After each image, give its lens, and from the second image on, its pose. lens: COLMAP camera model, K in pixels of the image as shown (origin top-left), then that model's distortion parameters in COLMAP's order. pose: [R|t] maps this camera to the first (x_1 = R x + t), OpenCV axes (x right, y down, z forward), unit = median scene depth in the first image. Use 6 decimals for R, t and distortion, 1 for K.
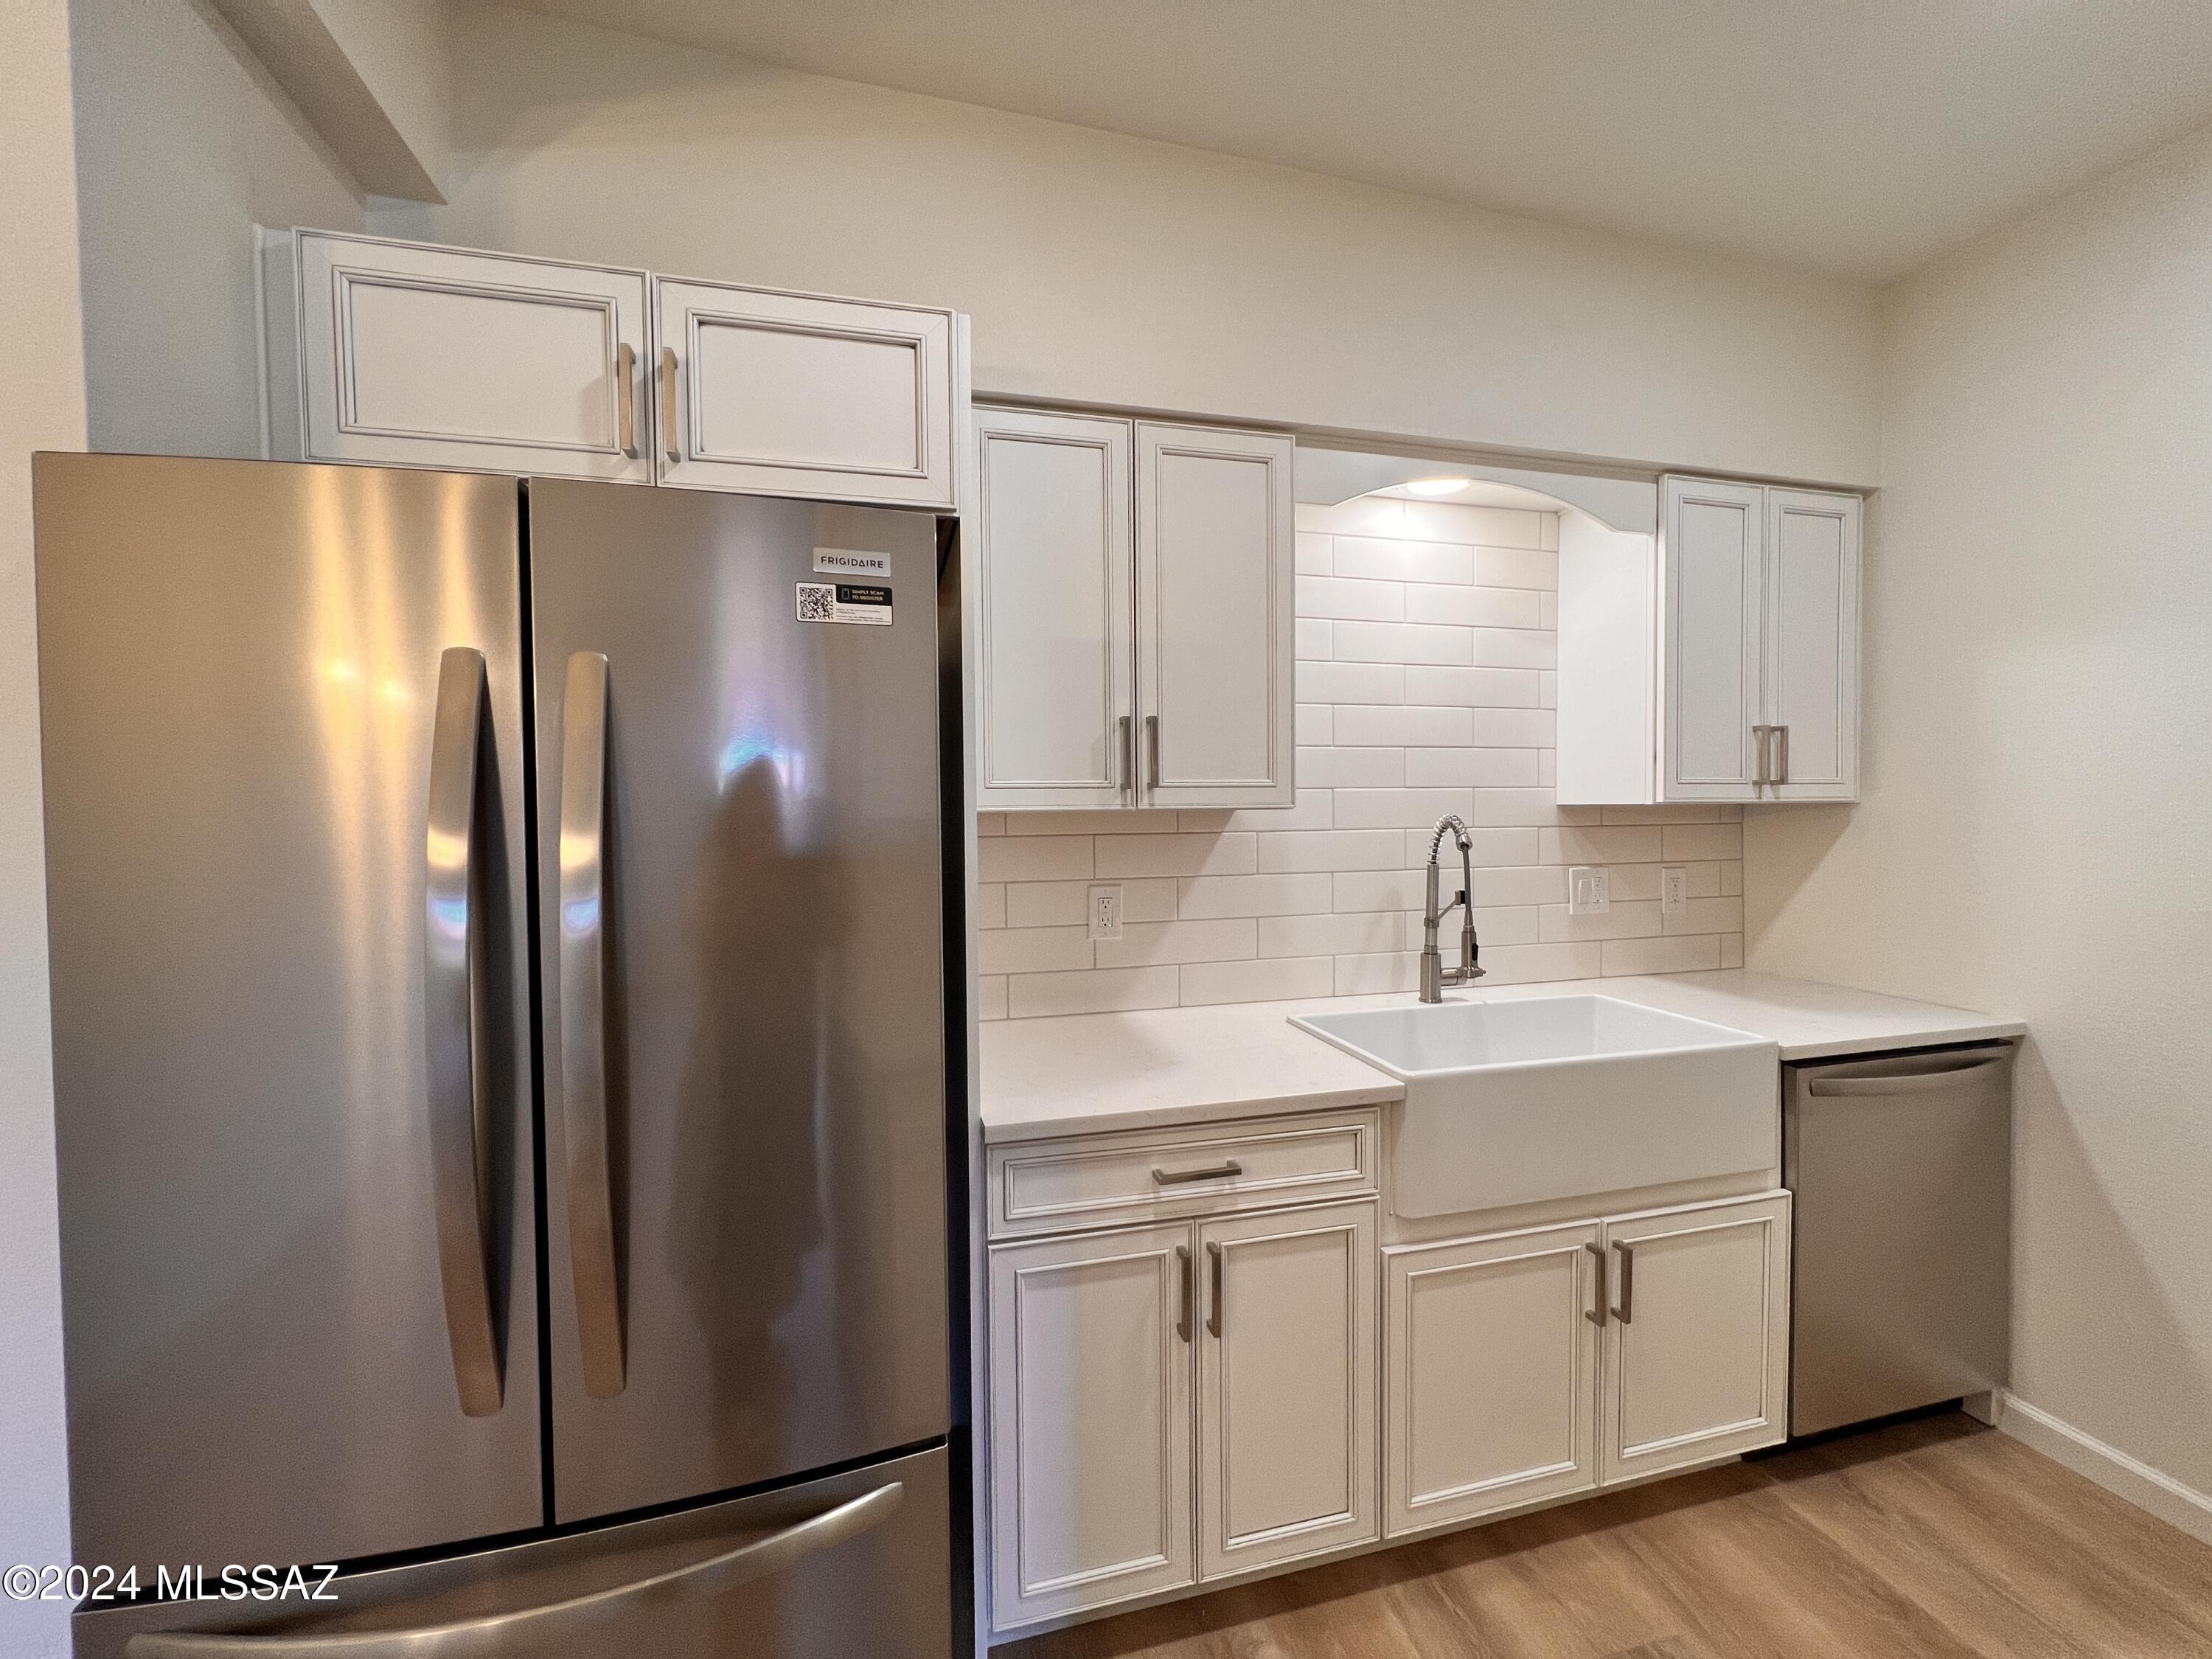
lens RADIAL K [[887.4, 0, 1102.3], [0, 887.4, 827.5], [0, 0, 1]] dist [-0.001592, 0.000579]
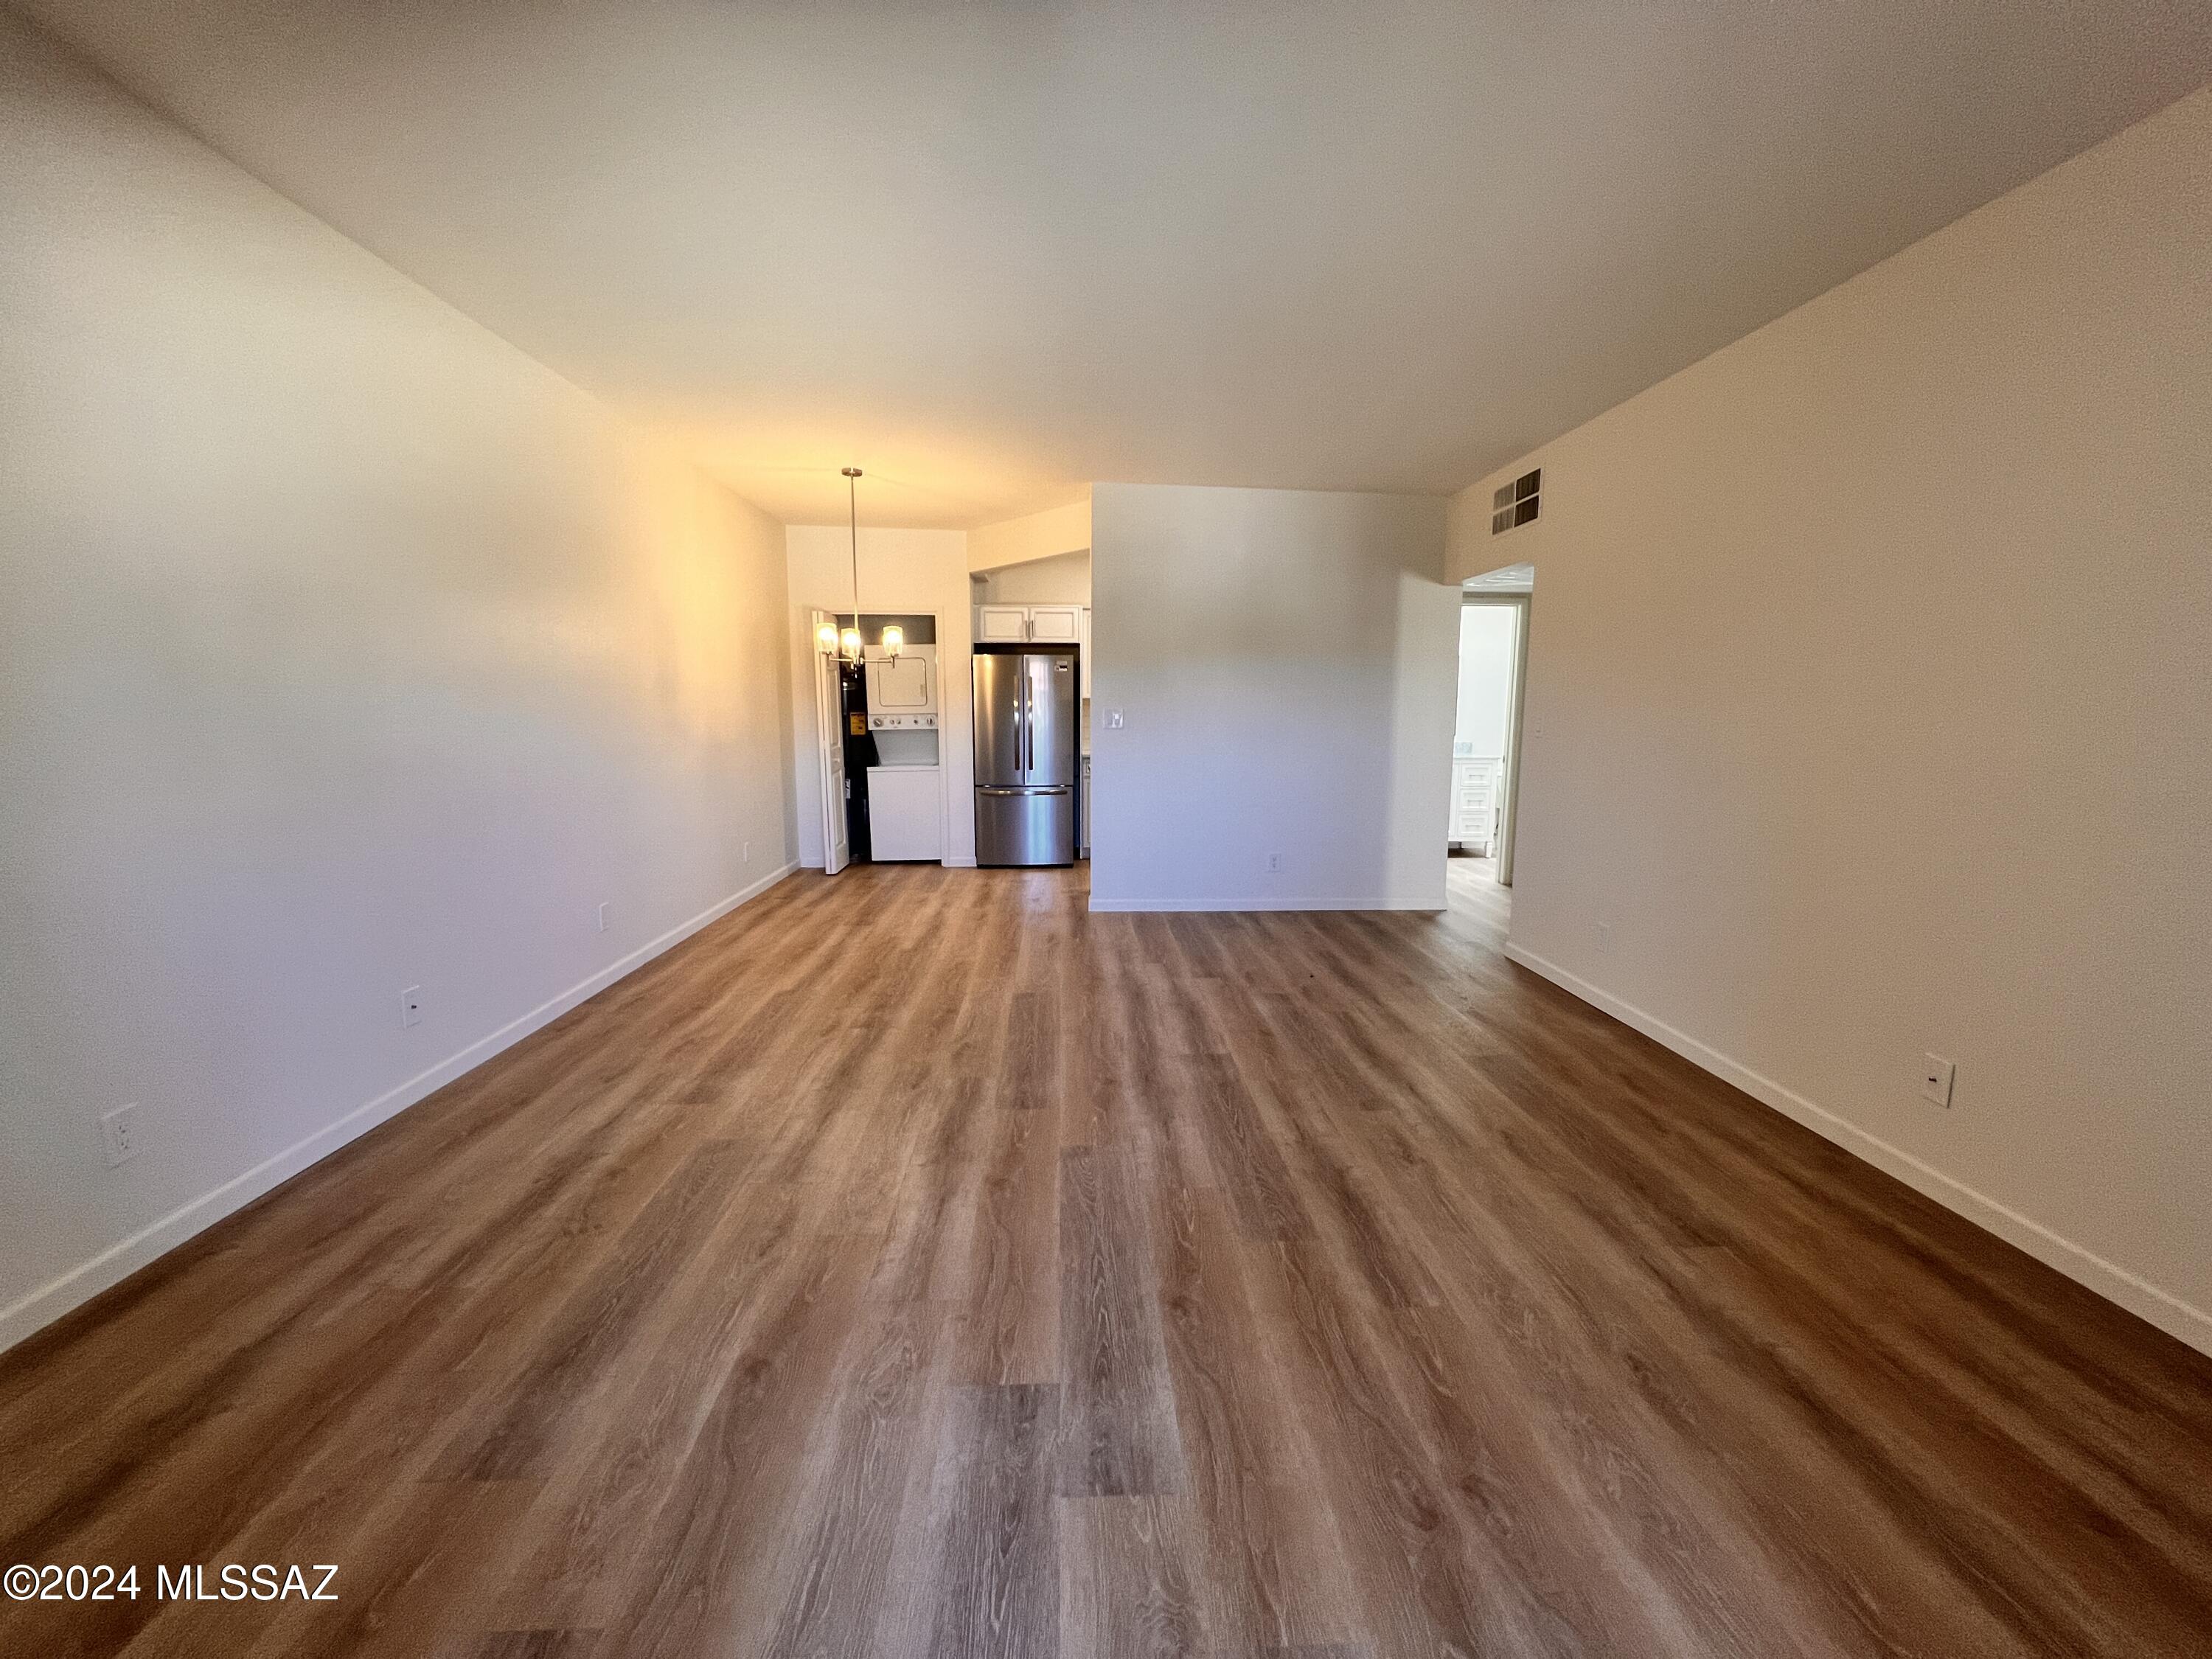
lens RADIAL K [[887.4, 0, 1102.3], [0, 887.4, 827.5], [0, 0, 1]] dist [-0.001592, 0.000579]
pose [[0.977090, 0.043737, -0.208283, 0.794157], [-0.019380, 0.992874, 0.117579, 0.085793], [0.211942, -0.110849, 0.970975, -3.022290]]
